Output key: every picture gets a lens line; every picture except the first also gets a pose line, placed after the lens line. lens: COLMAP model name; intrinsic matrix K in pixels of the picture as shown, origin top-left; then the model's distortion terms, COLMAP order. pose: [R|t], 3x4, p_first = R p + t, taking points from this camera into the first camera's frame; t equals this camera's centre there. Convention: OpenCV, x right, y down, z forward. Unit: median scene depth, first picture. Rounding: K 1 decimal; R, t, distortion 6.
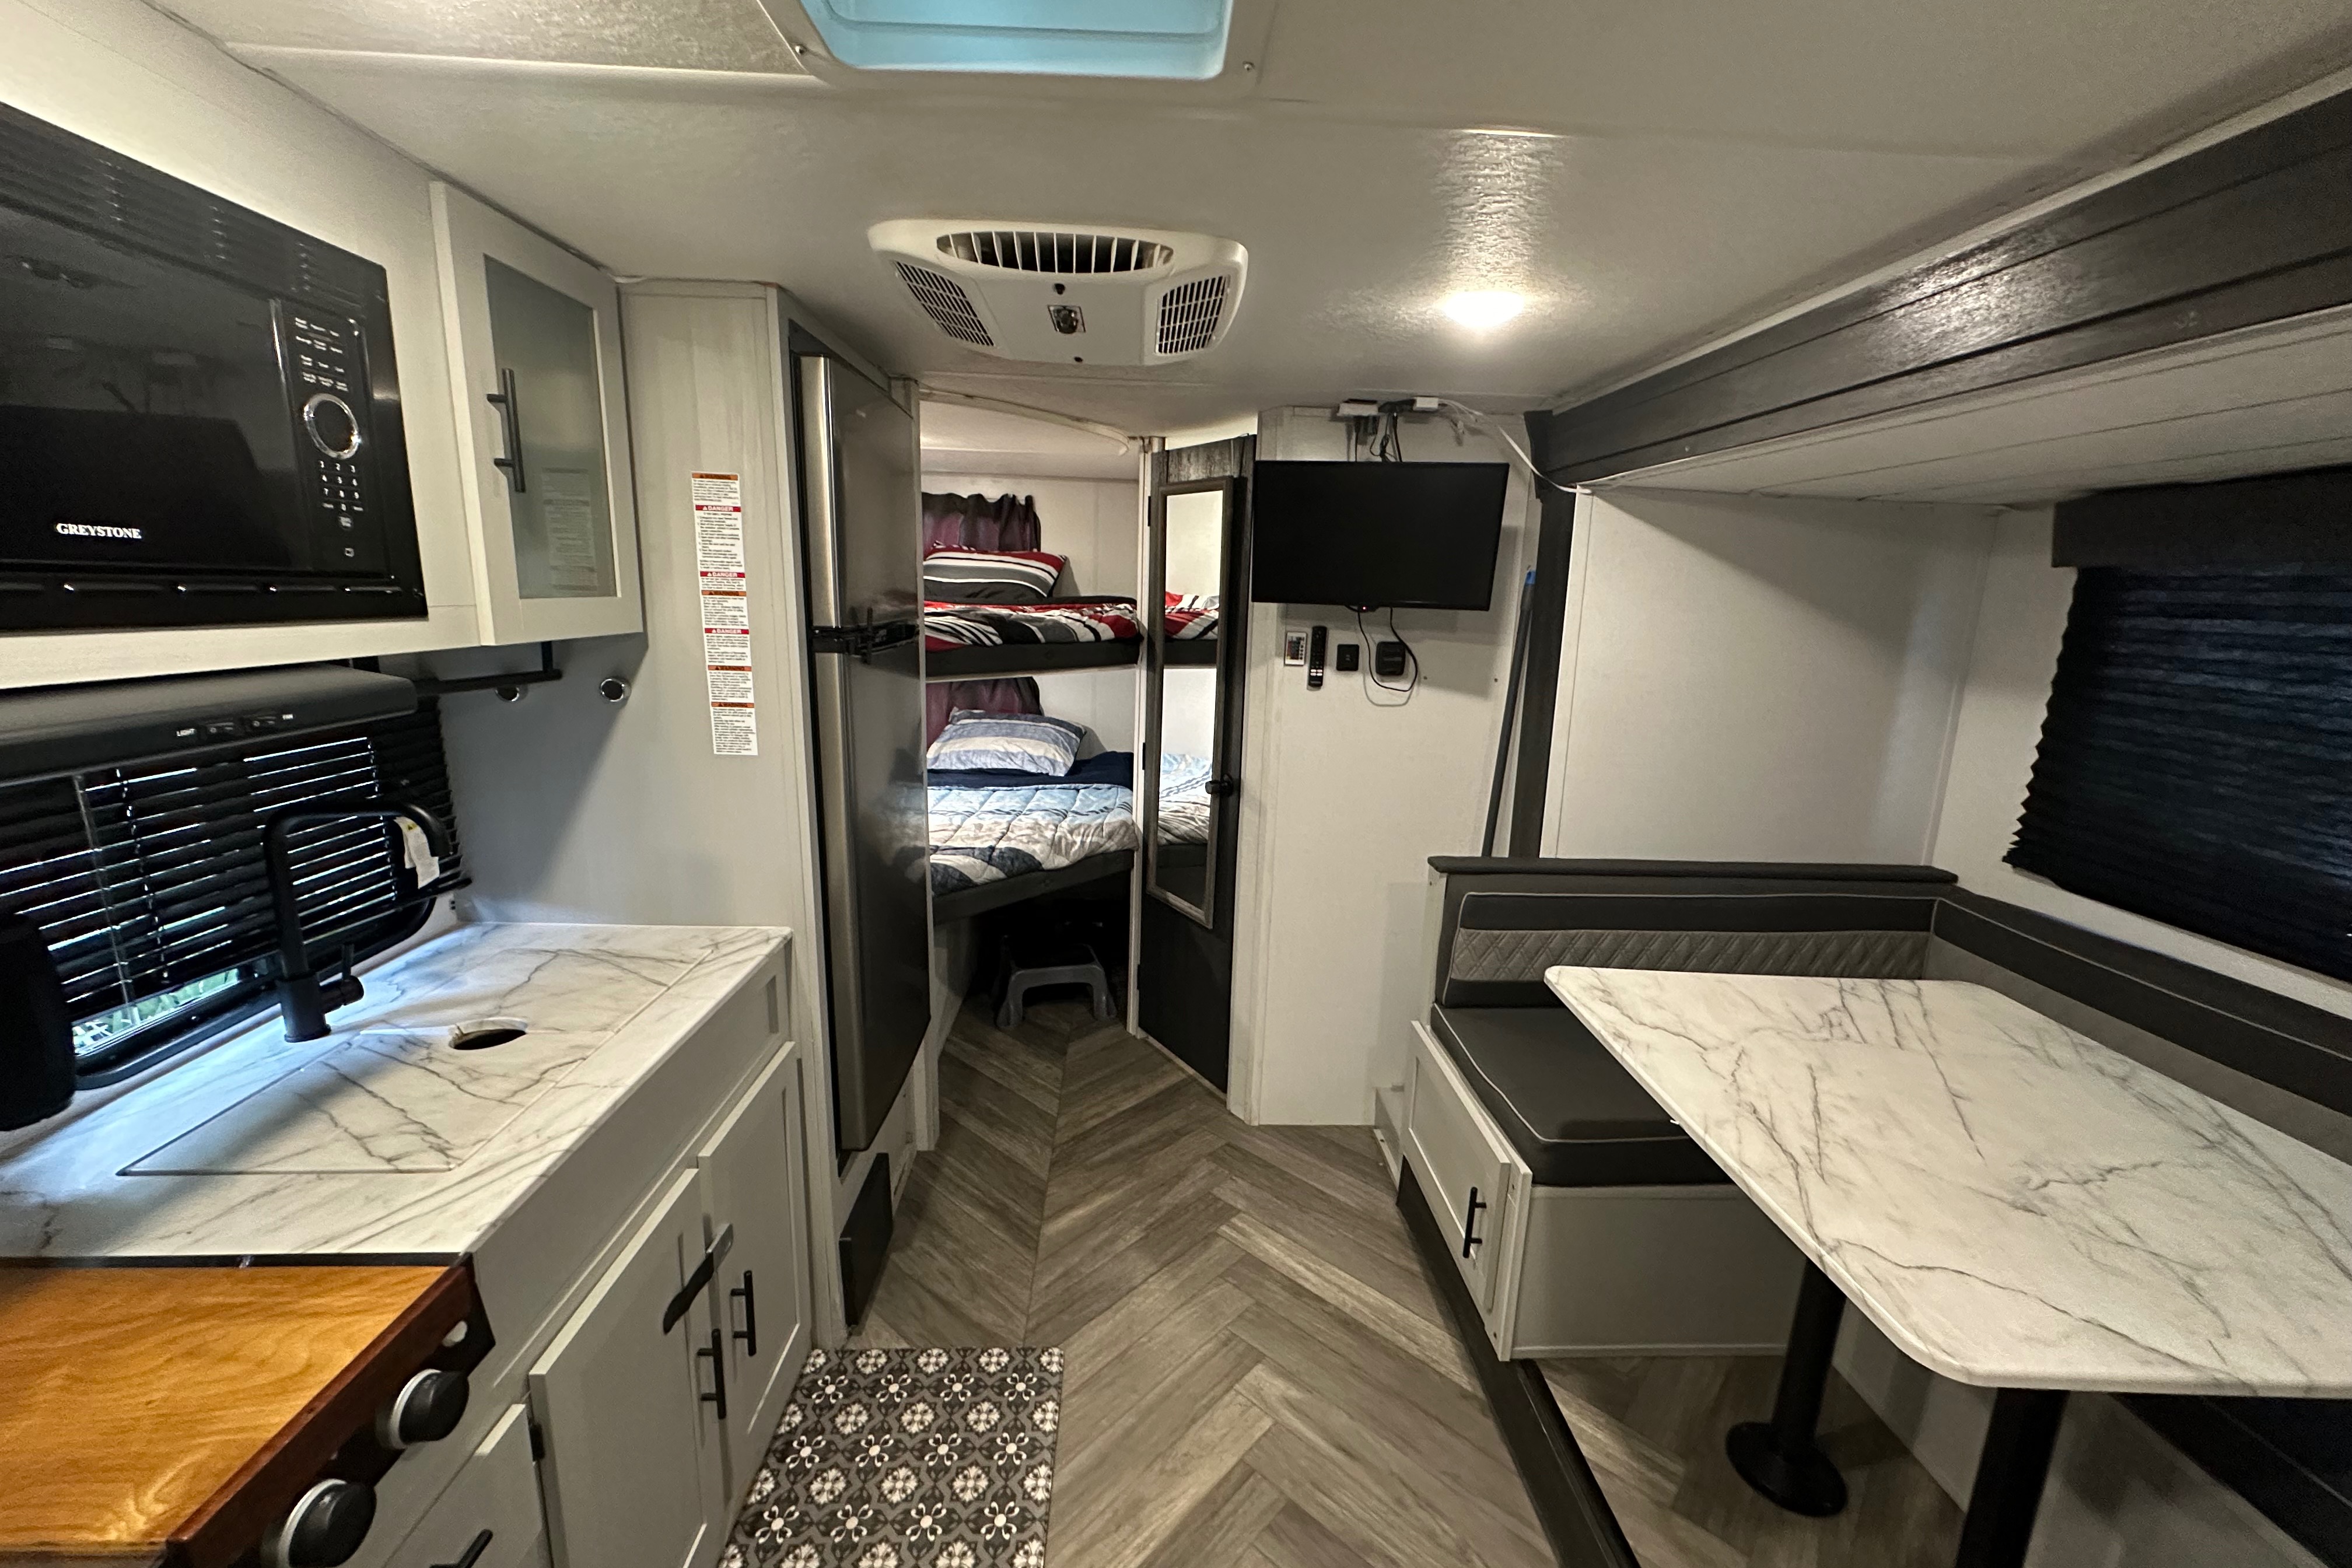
lens RADIAL K [[919.4, 0, 1171.4], [0, 919.4, 782.6], [0, 0, 1]] dist [-0.005732, -0.000232]
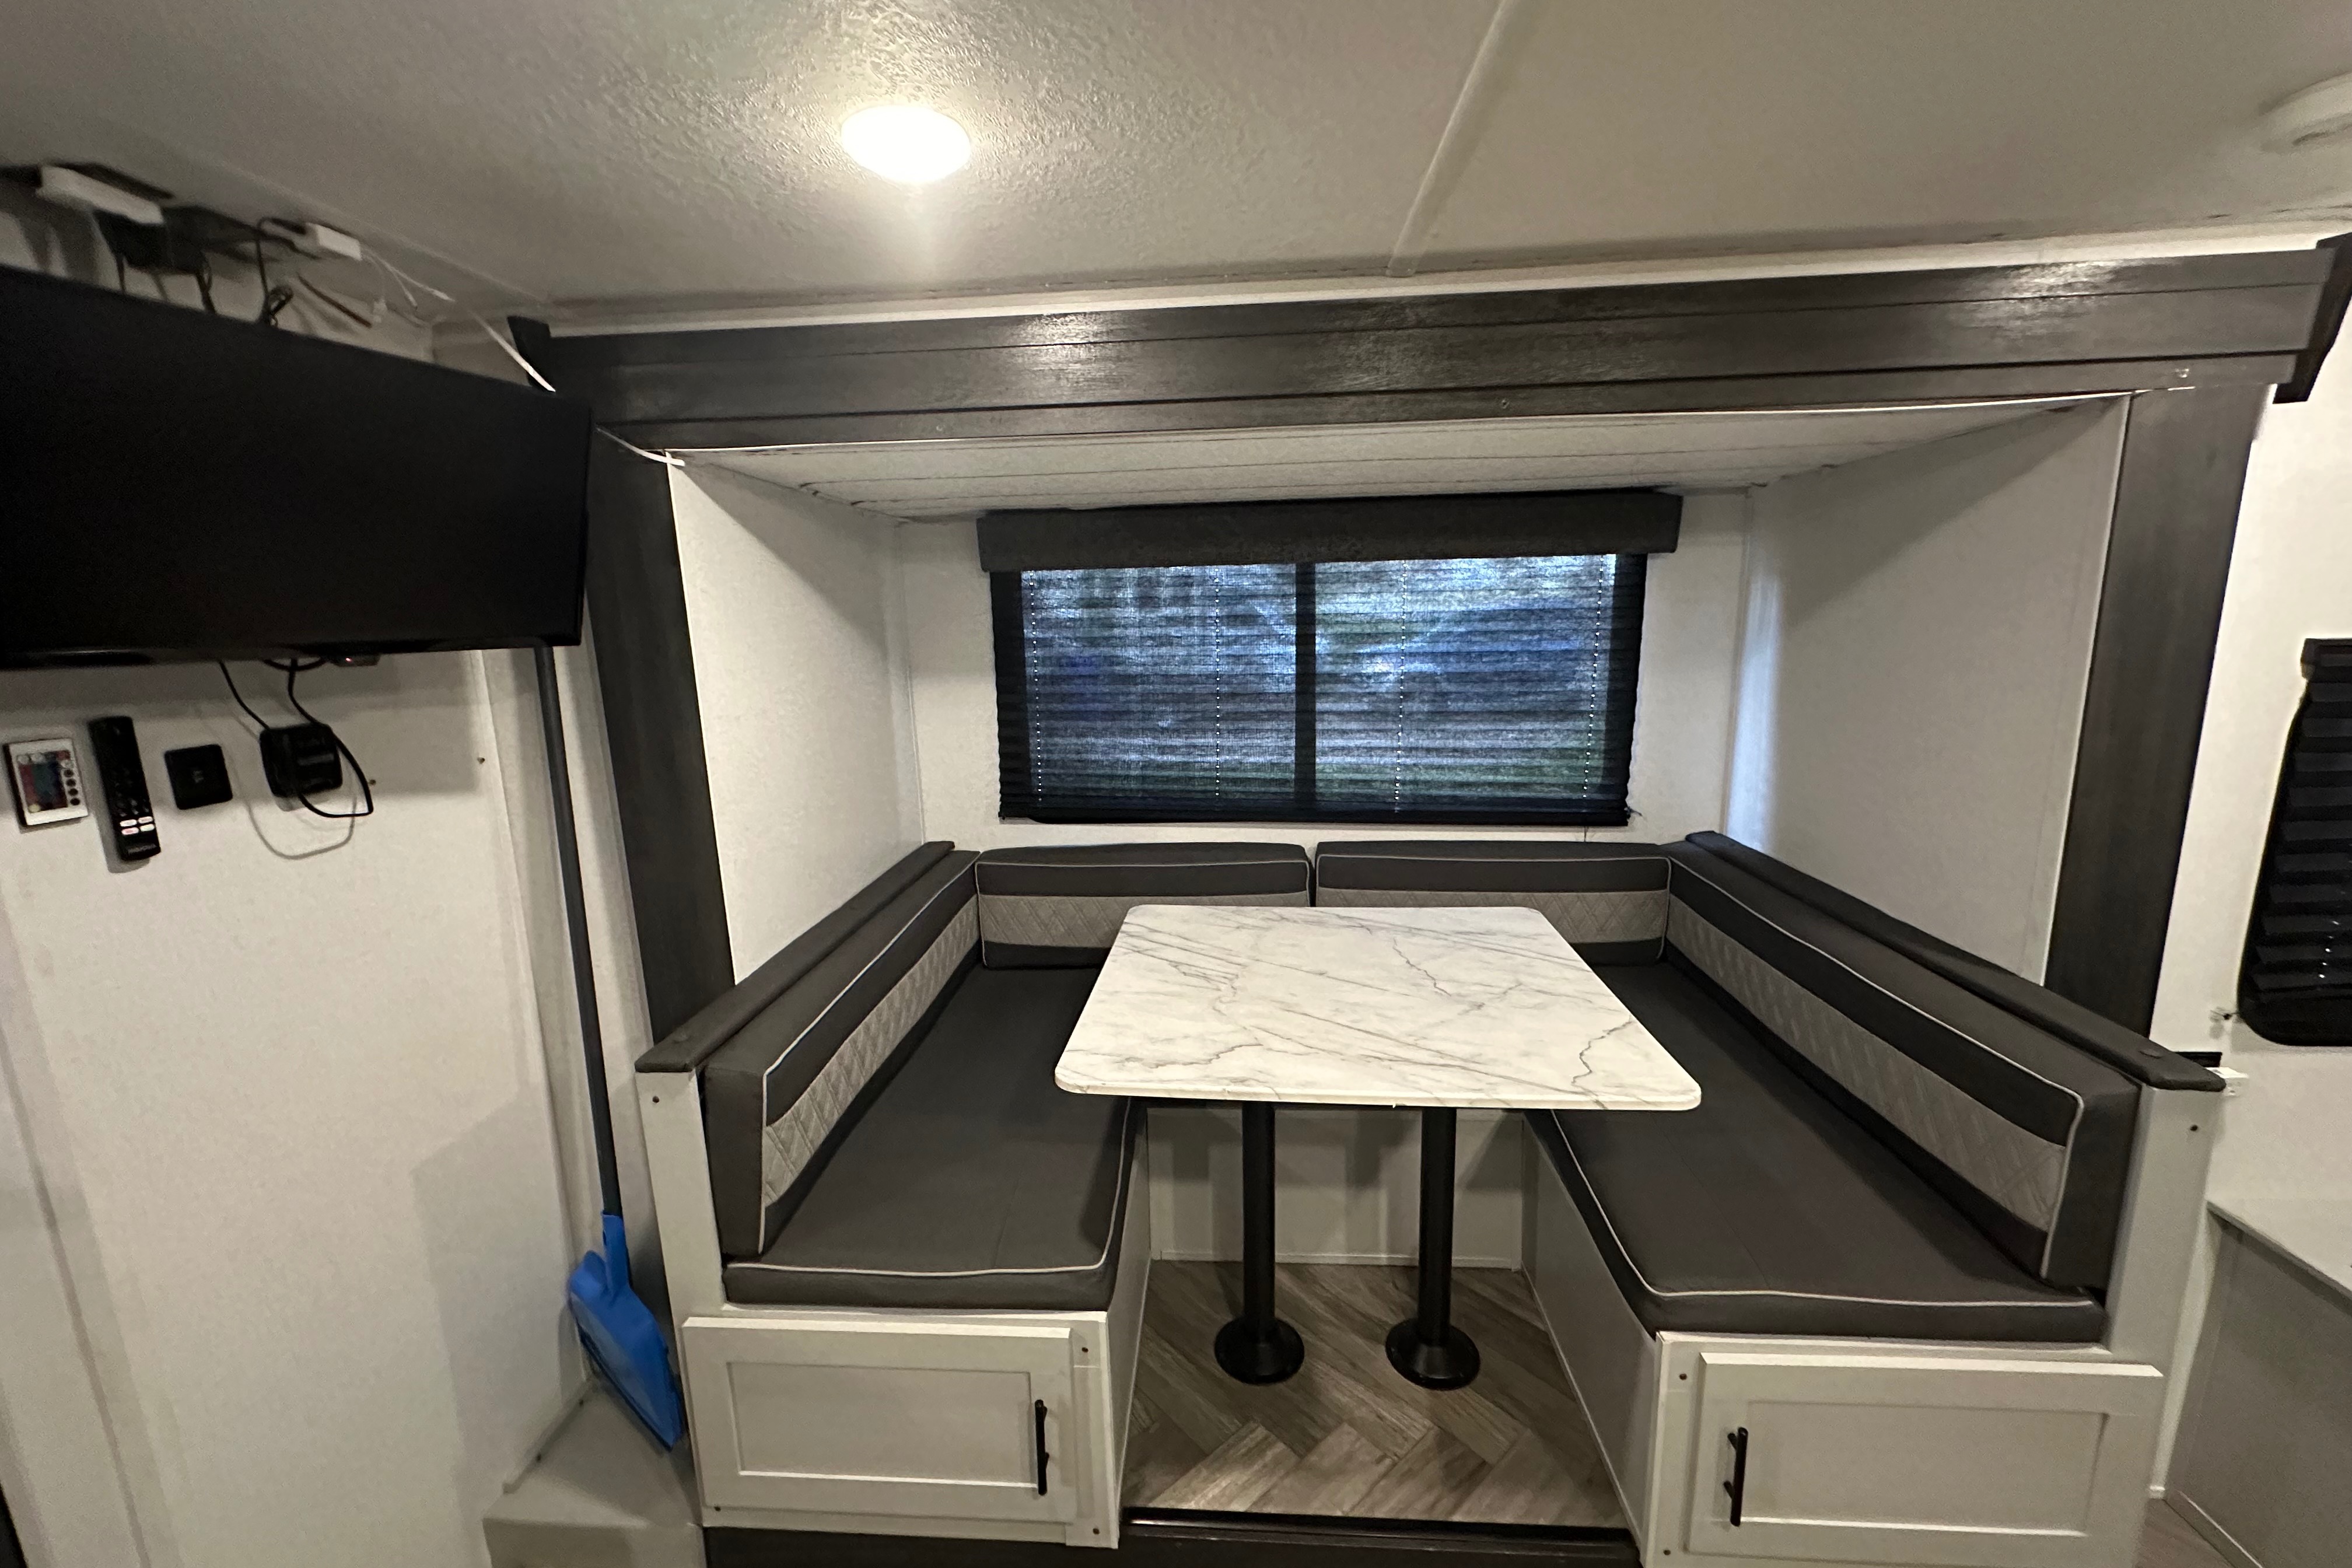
lens RADIAL K [[919.4, 0, 1171.4], [0, 919.4, 782.6], [0, 0, 1]] dist [-0.005732, -0.000232]
pose [[0.106701, -0.218953, 0.969884, -0.301911], [0.230938, 0.954234, 0.190014, -0.173698], [-0.967100, 0.203709, 0.152382, 0.765469]]
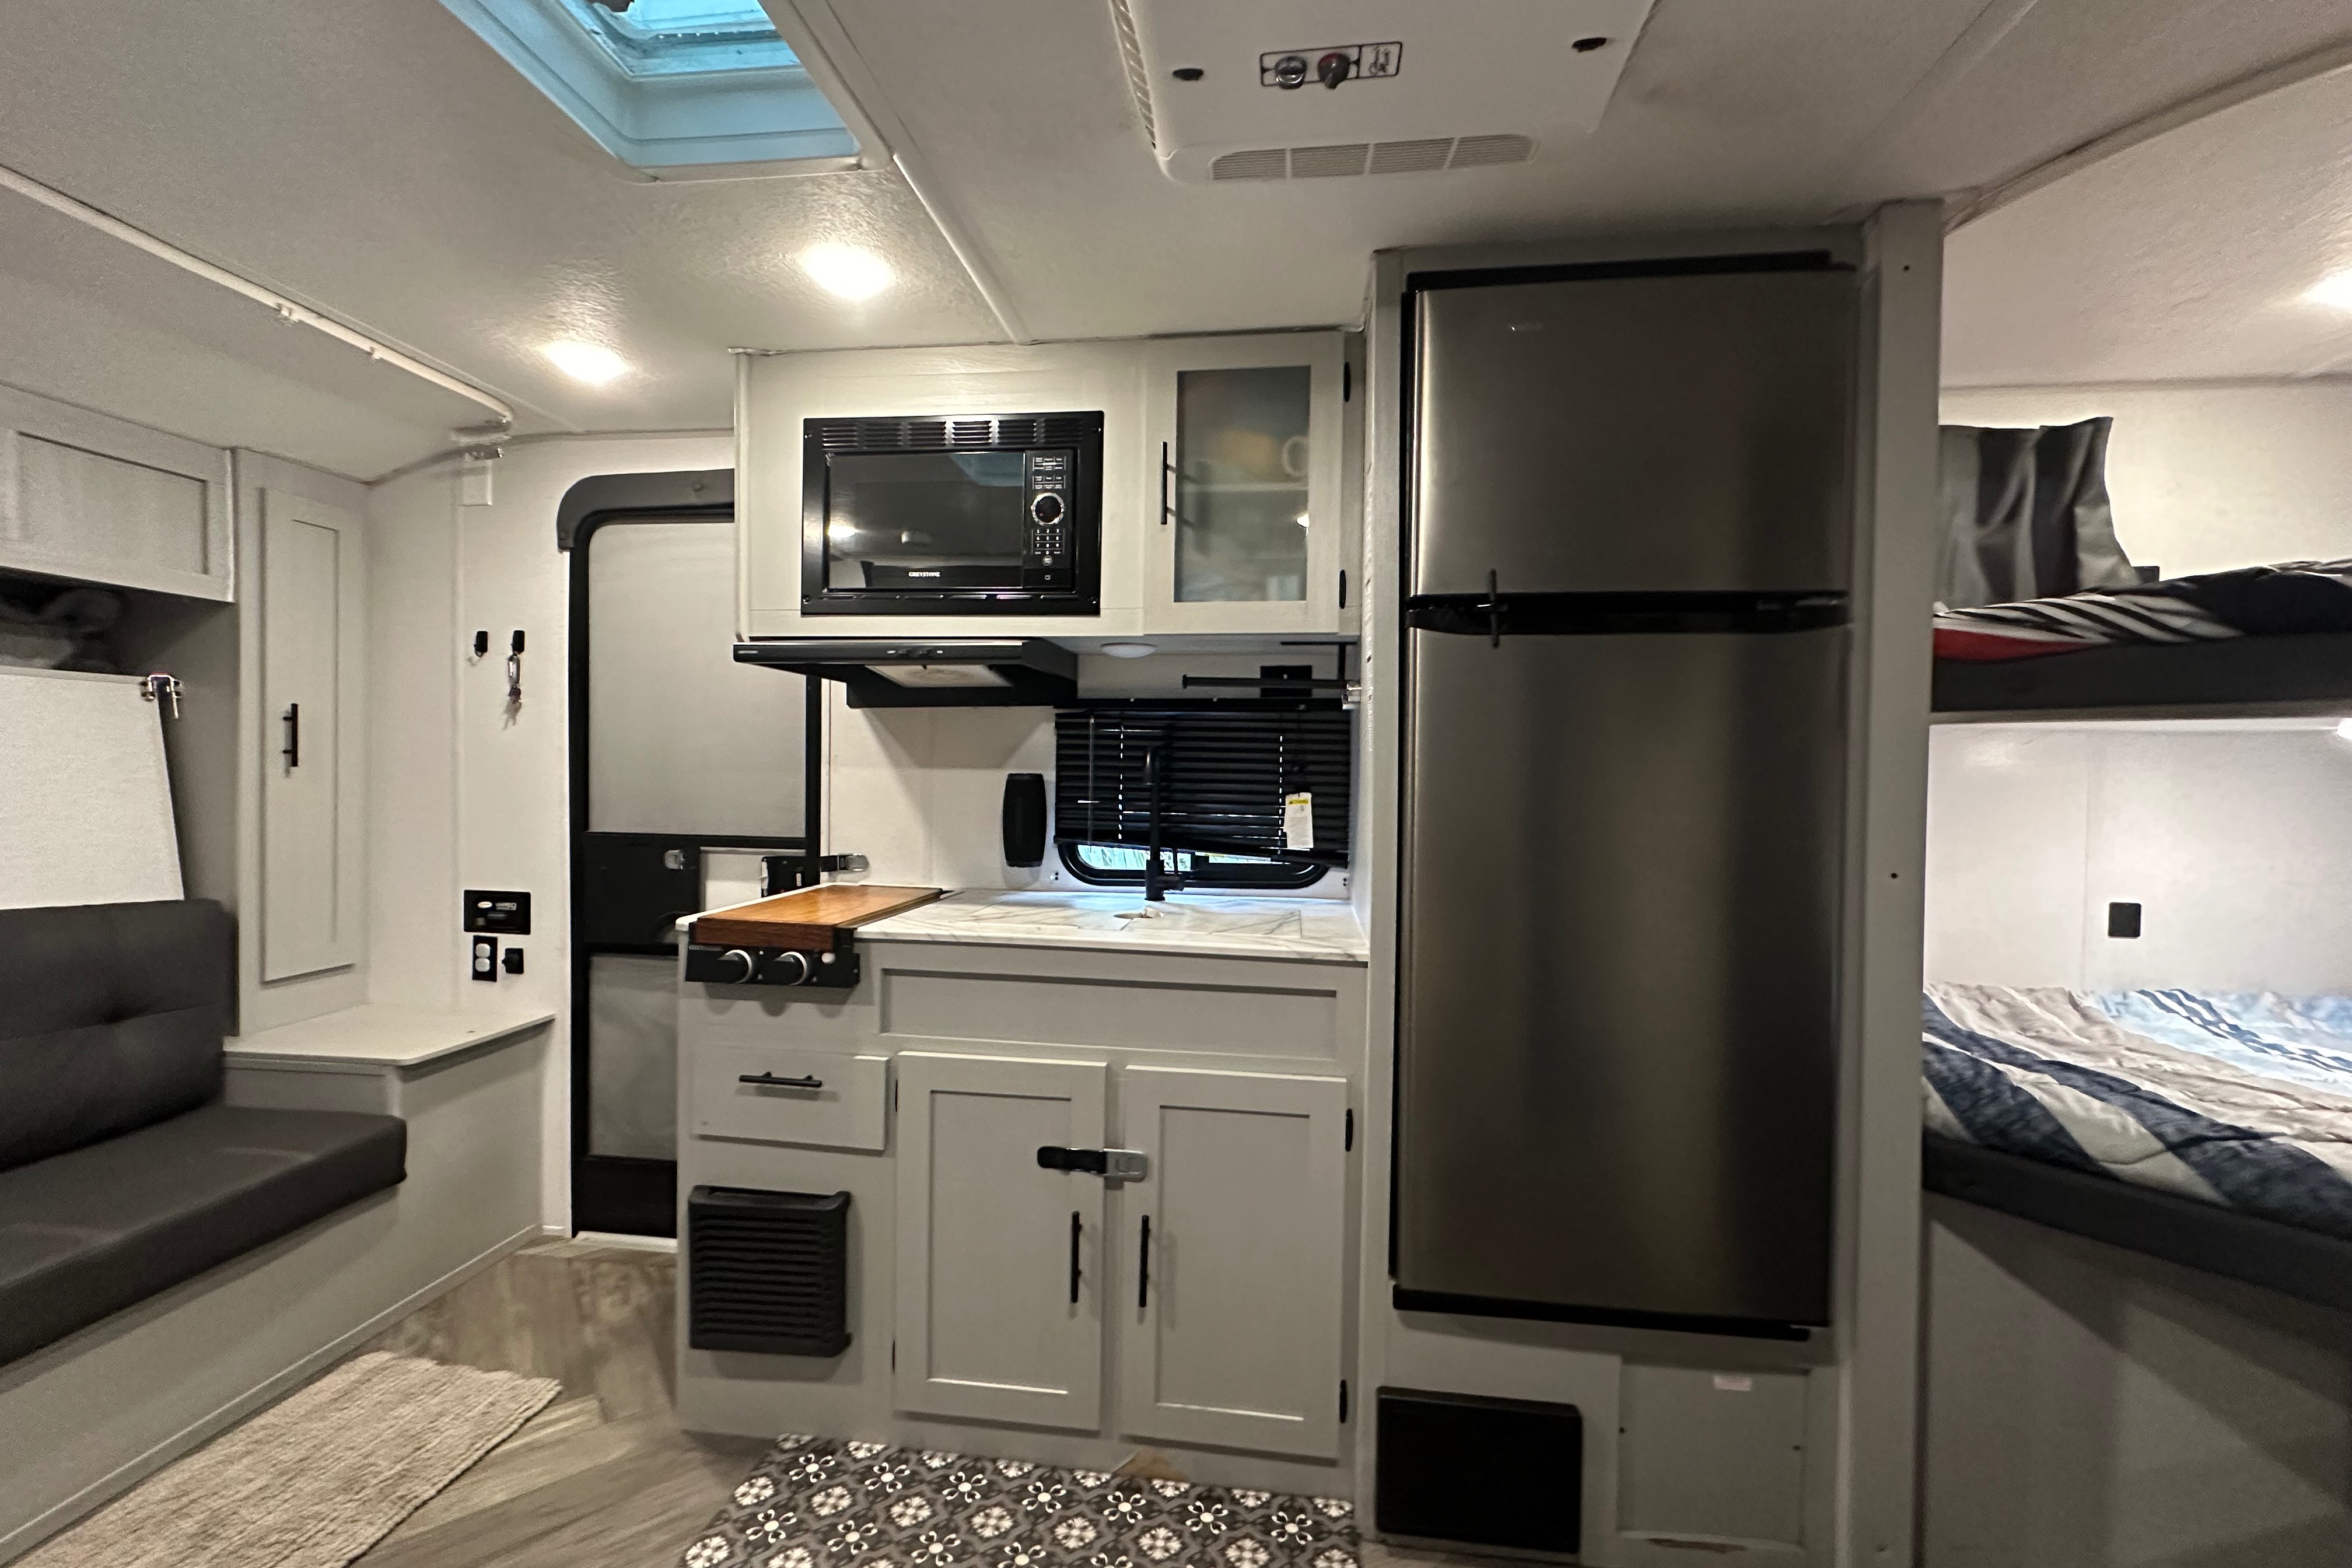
lens RADIAL K [[938.7, 0, 1176.0], [0, 938.7, 784.0], [0, 0, 1]] dist [-0.001036, 0.000355]
pose [[-0.154174, -0.015359, -0.987924, 0.549141], [-0.220526, 0.975191, 0.019254, 0.032223], [0.963119, 0.220831, -0.153737, 1.027070]]
